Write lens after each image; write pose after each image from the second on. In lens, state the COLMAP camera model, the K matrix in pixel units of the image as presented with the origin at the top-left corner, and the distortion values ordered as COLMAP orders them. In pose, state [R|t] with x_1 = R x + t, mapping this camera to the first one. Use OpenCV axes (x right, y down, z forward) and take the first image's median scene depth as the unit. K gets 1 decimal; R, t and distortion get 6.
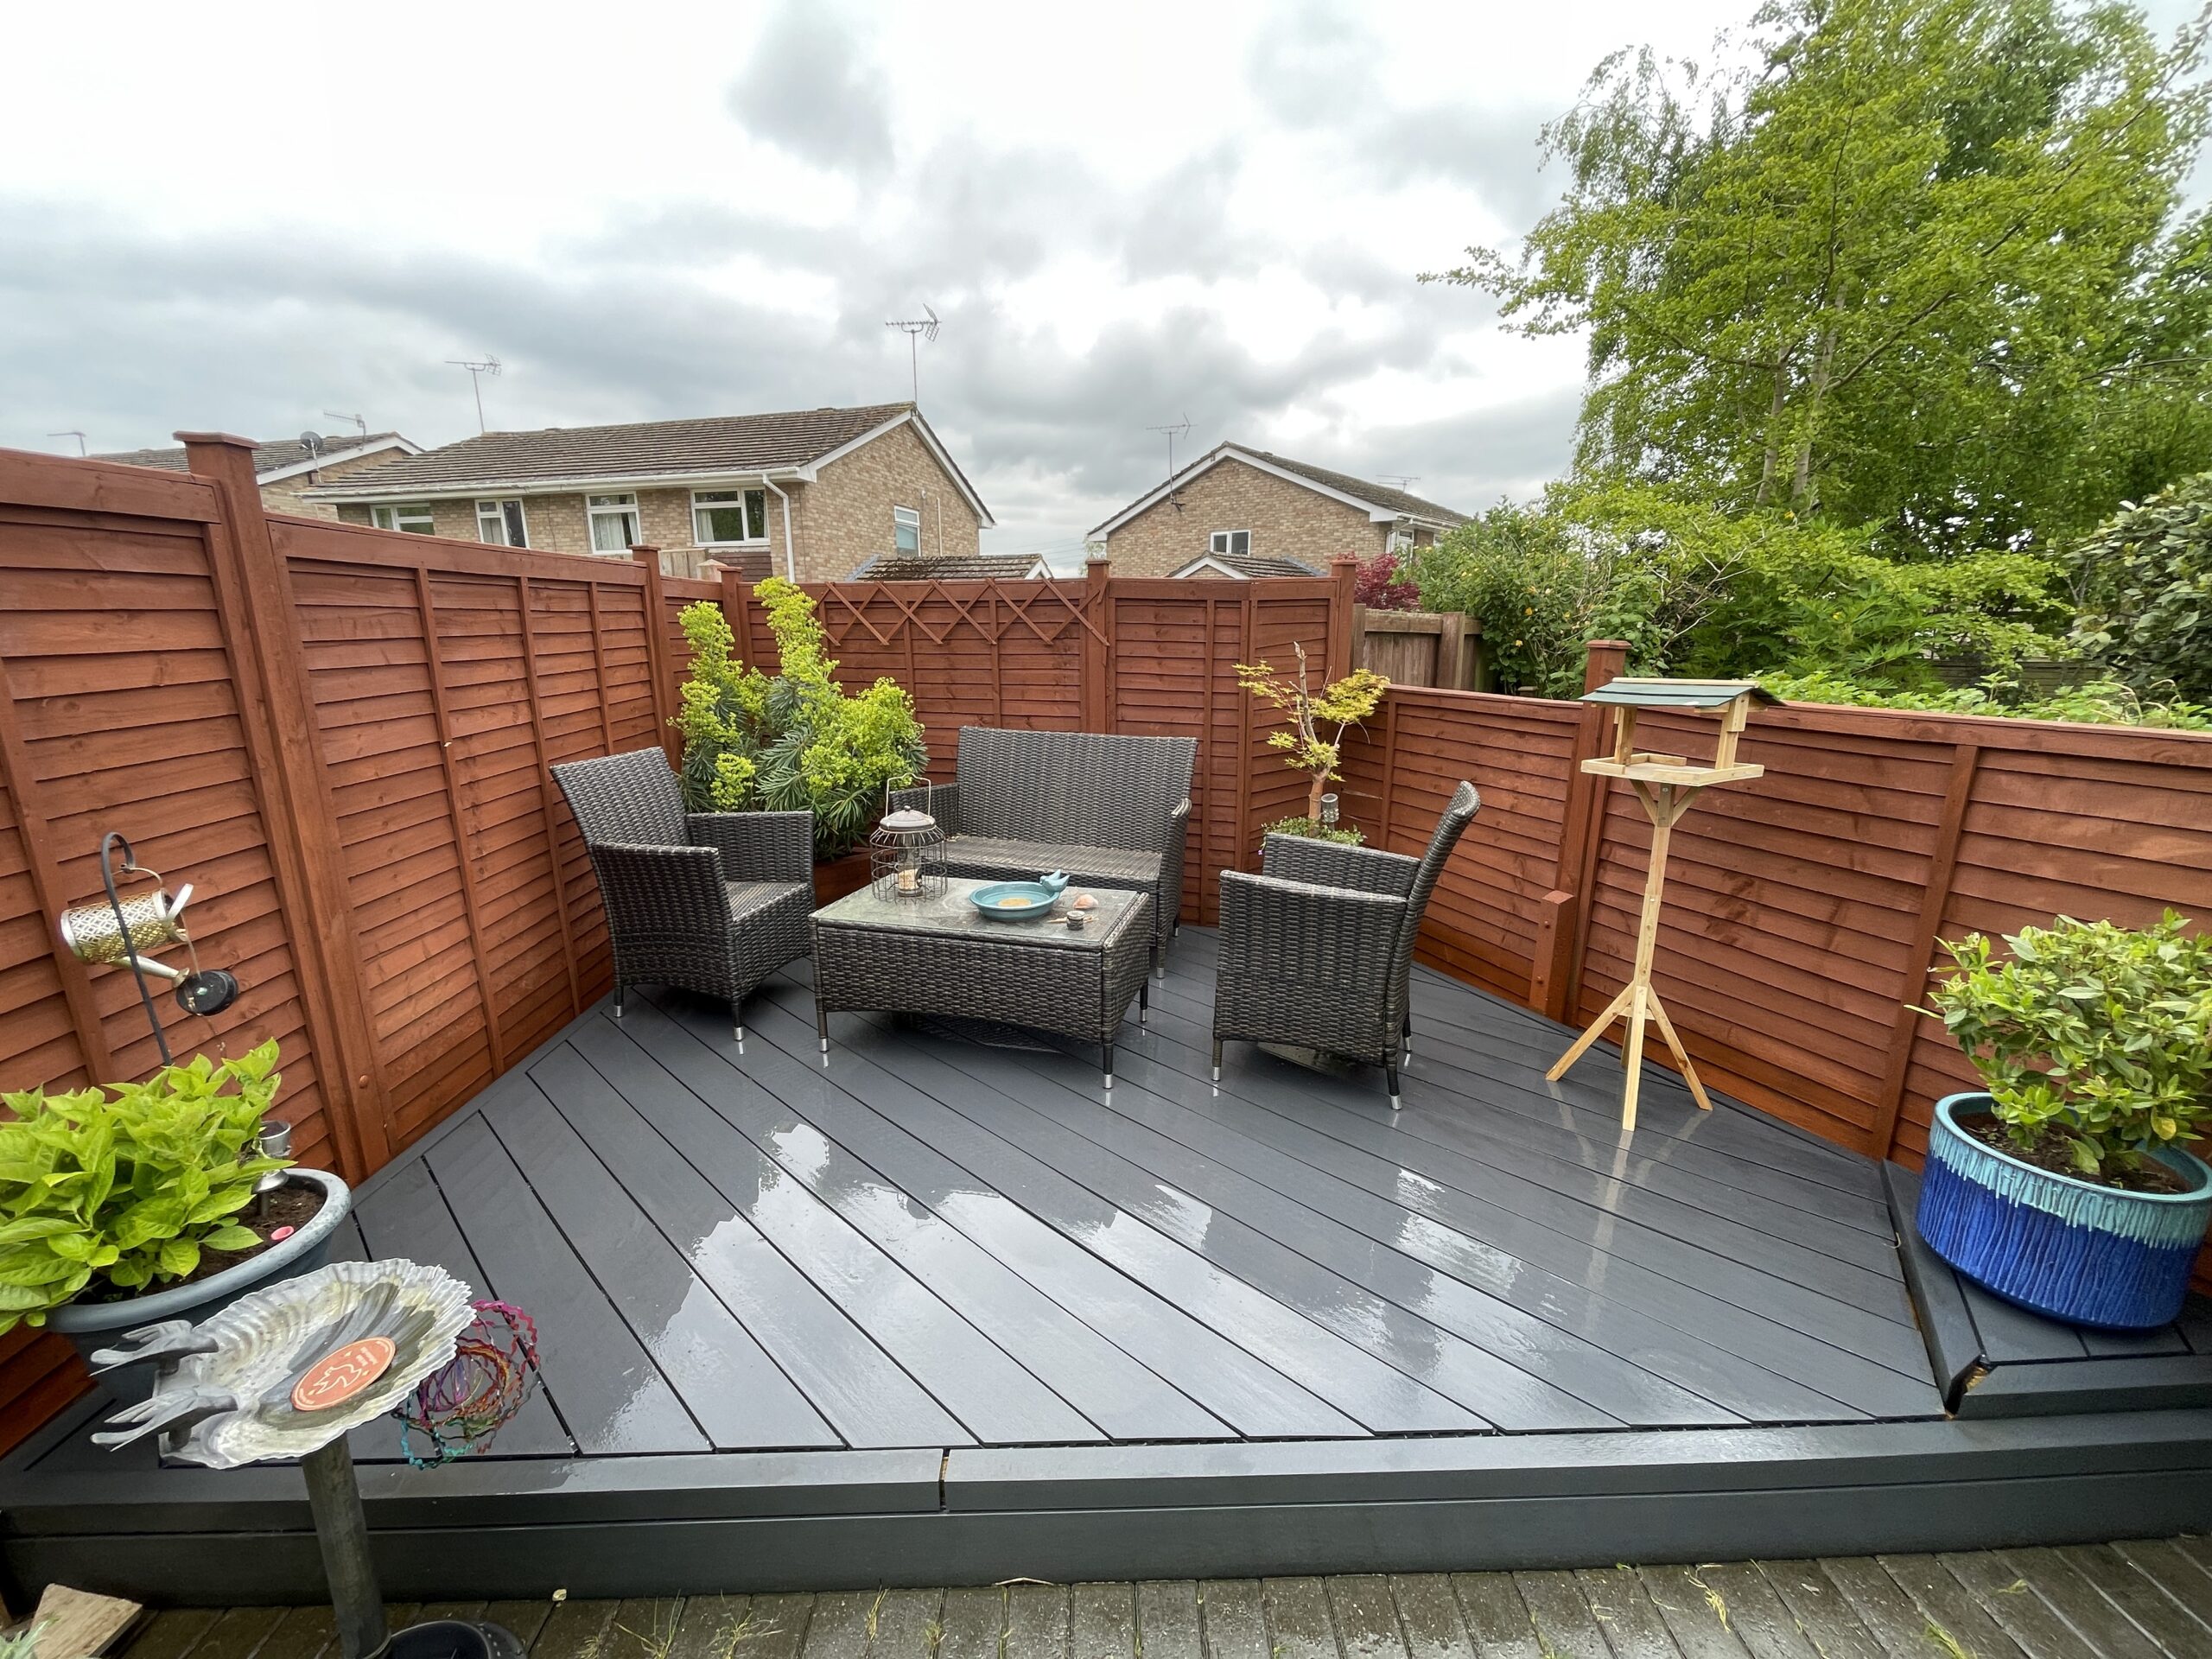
lens RADIAL K [[902.9, 0, 1094.0], [0, 902.9, 840.0], [0, 0, 1]] dist [0.001735, 0.001199]
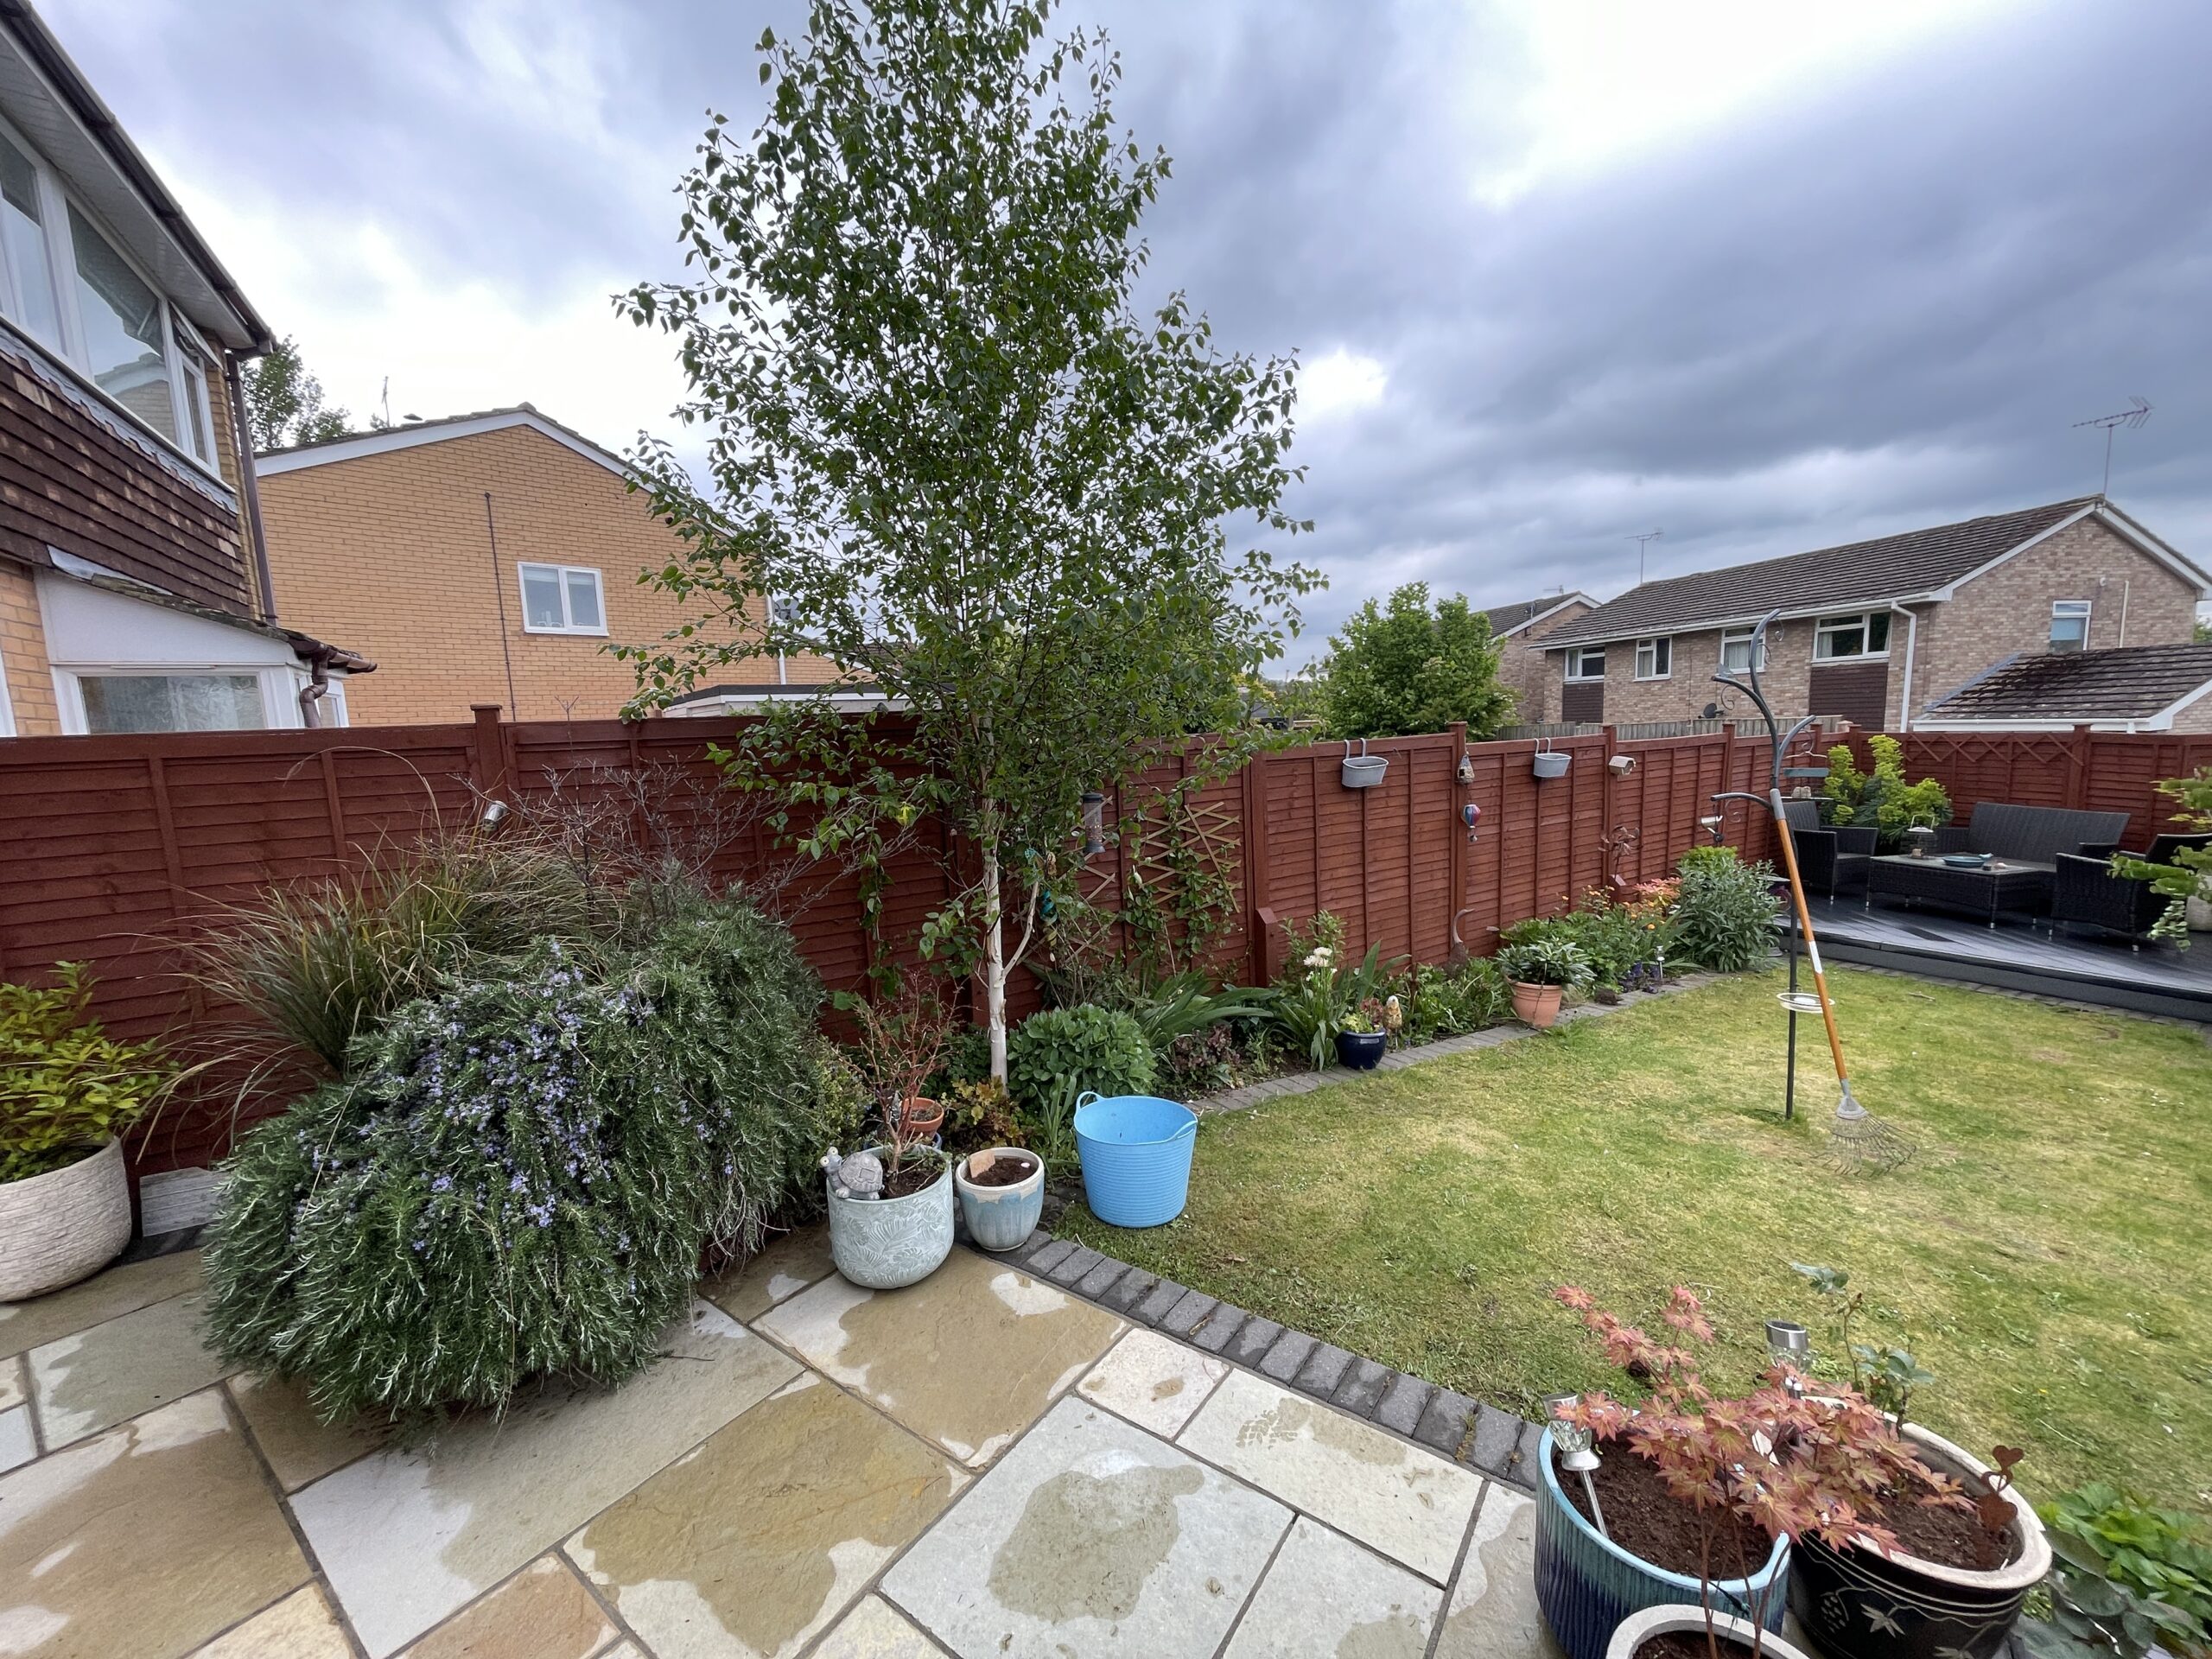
lens RADIAL K [[902.9, 0, 1094.0], [0, 902.9, 840.0], [0, 0, 1]] dist [0.001735, 0.001199]
pose [[0.500376, 0.094868, -0.860595, 0.155121], [-0.167978, 0.985729, 0.010994, 0.068070], [0.849357, 0.139060, 0.509171, -0.433296]]
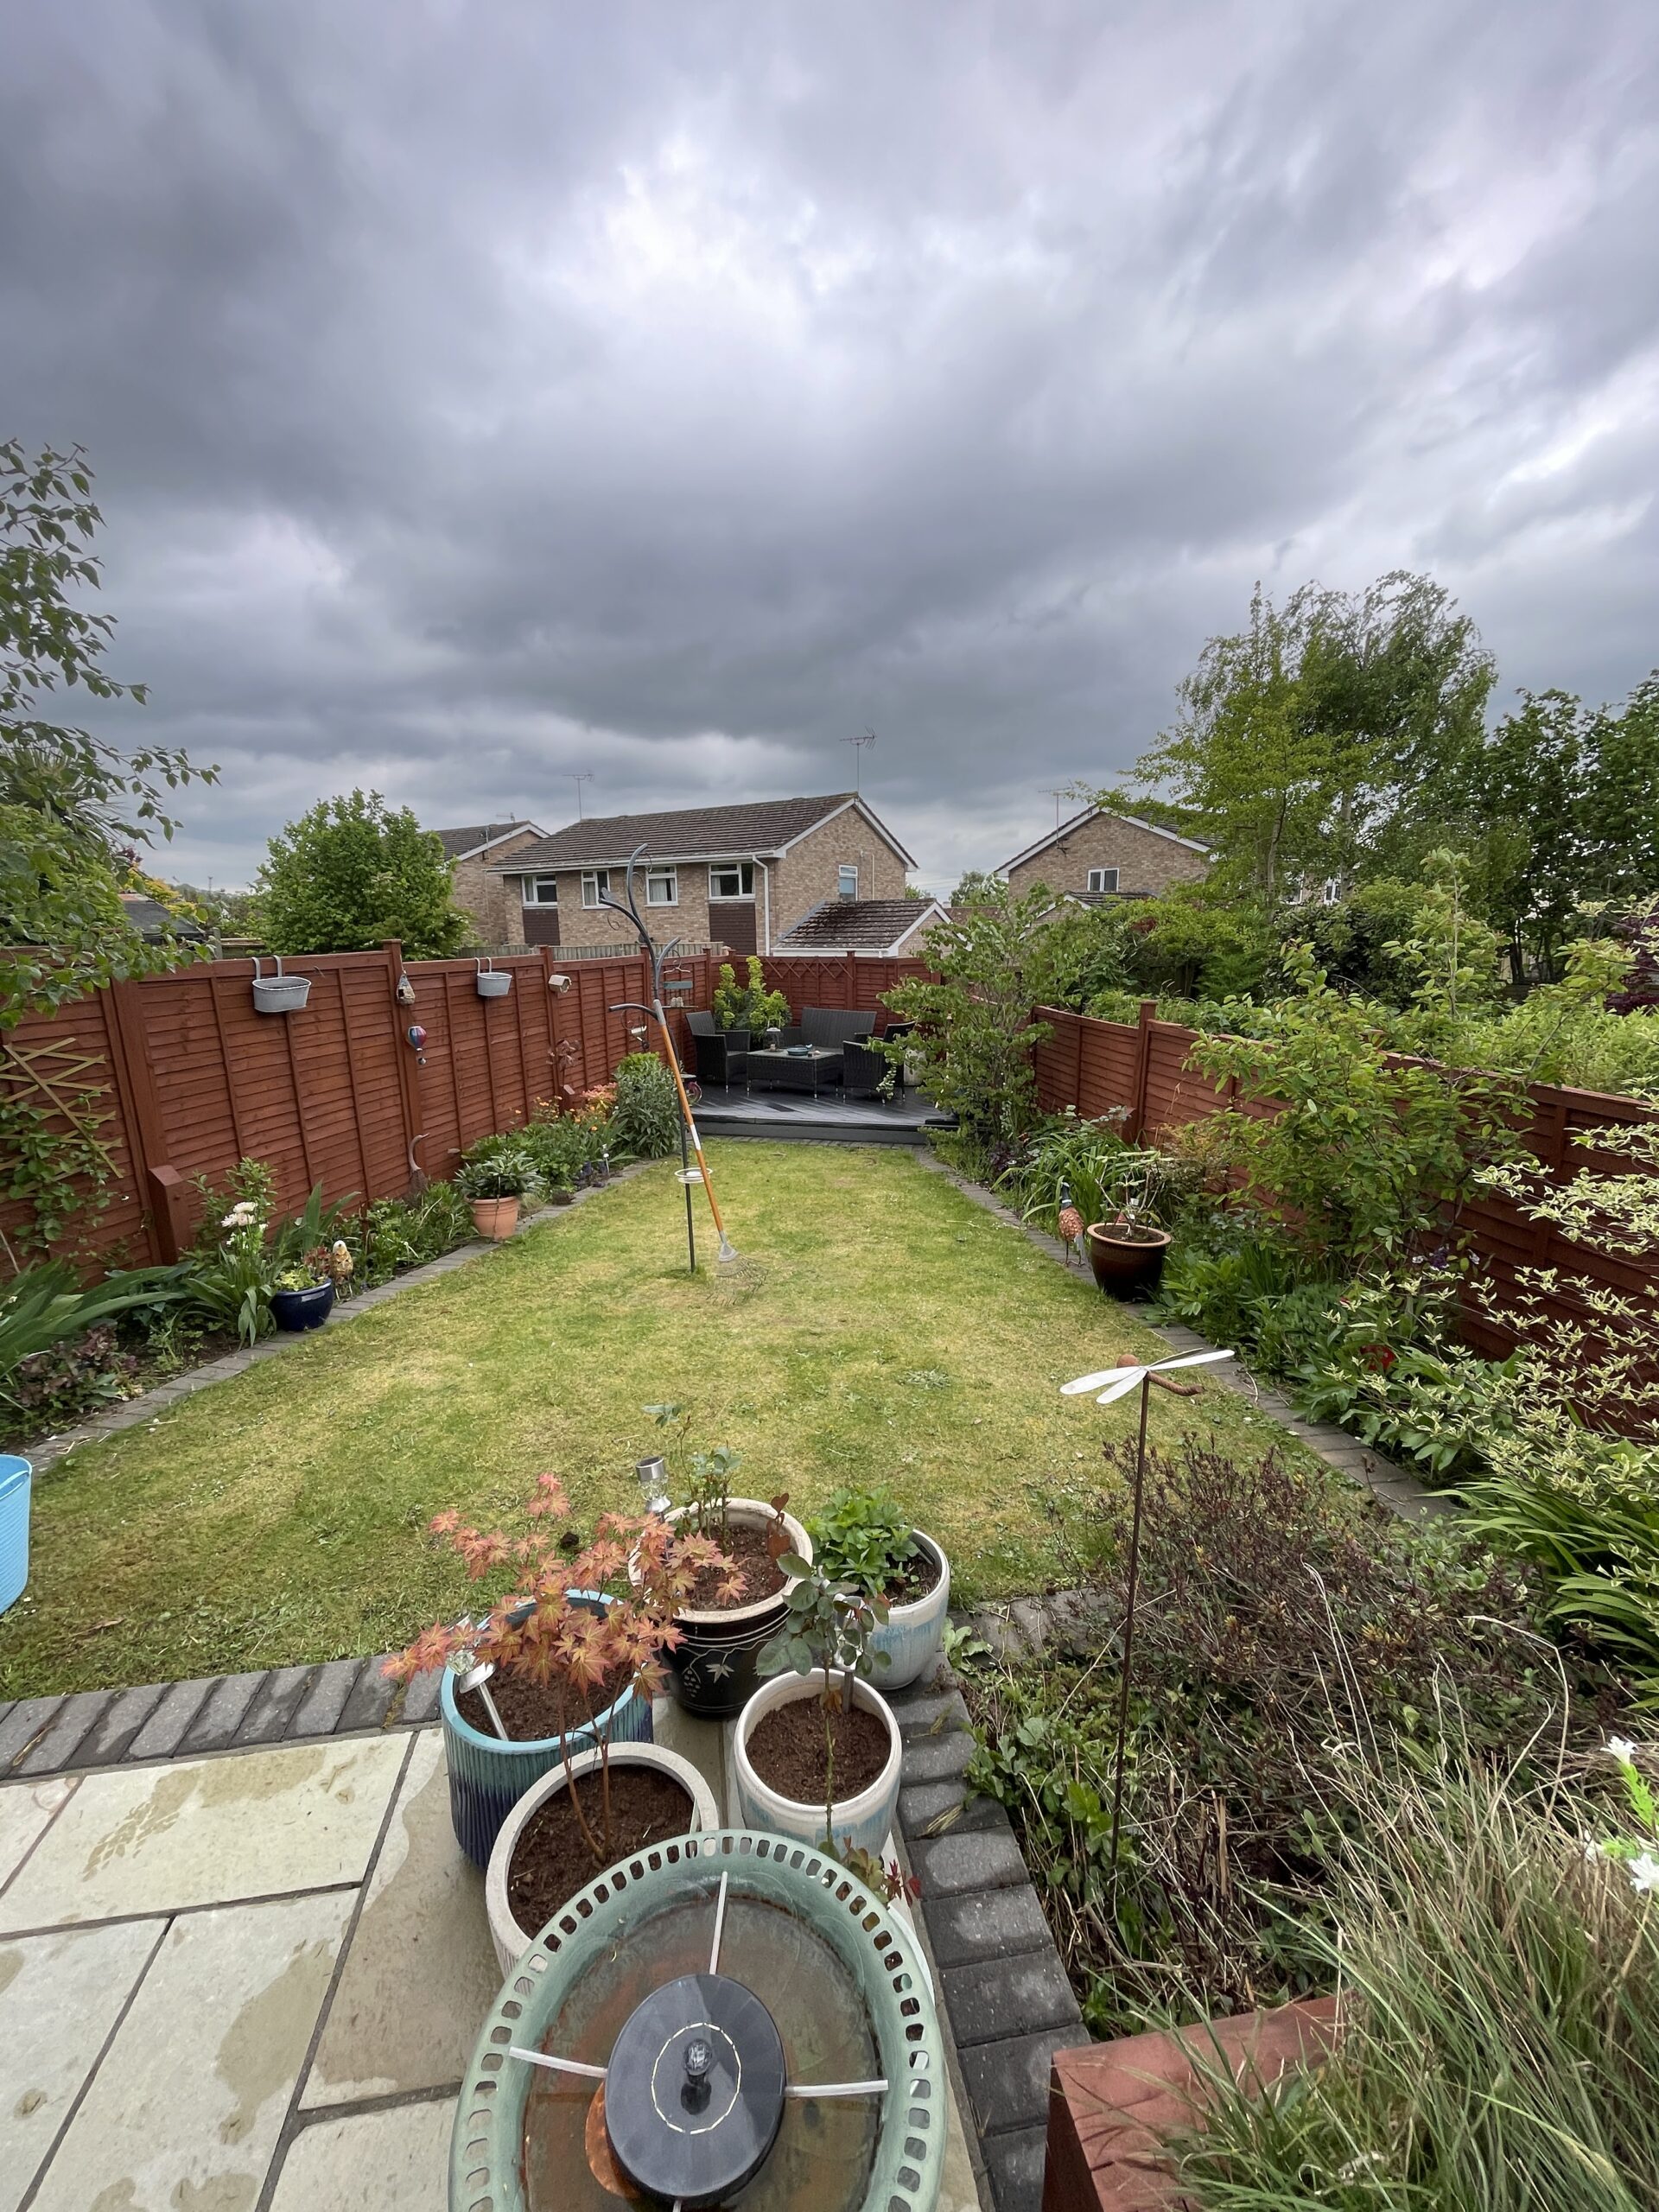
lens RADIAL K [[902.9, 0, 829.5], [0, 902.9, 1106.0], [0, 0, 1]] dist [0.001735, 0.001199]
pose [[0.966205, 0.040298, -0.254604, 0.161937], [-0.050214, 0.998207, -0.032564, 0.066700], [0.252836, 0.044248, 0.966497, -0.417336]]
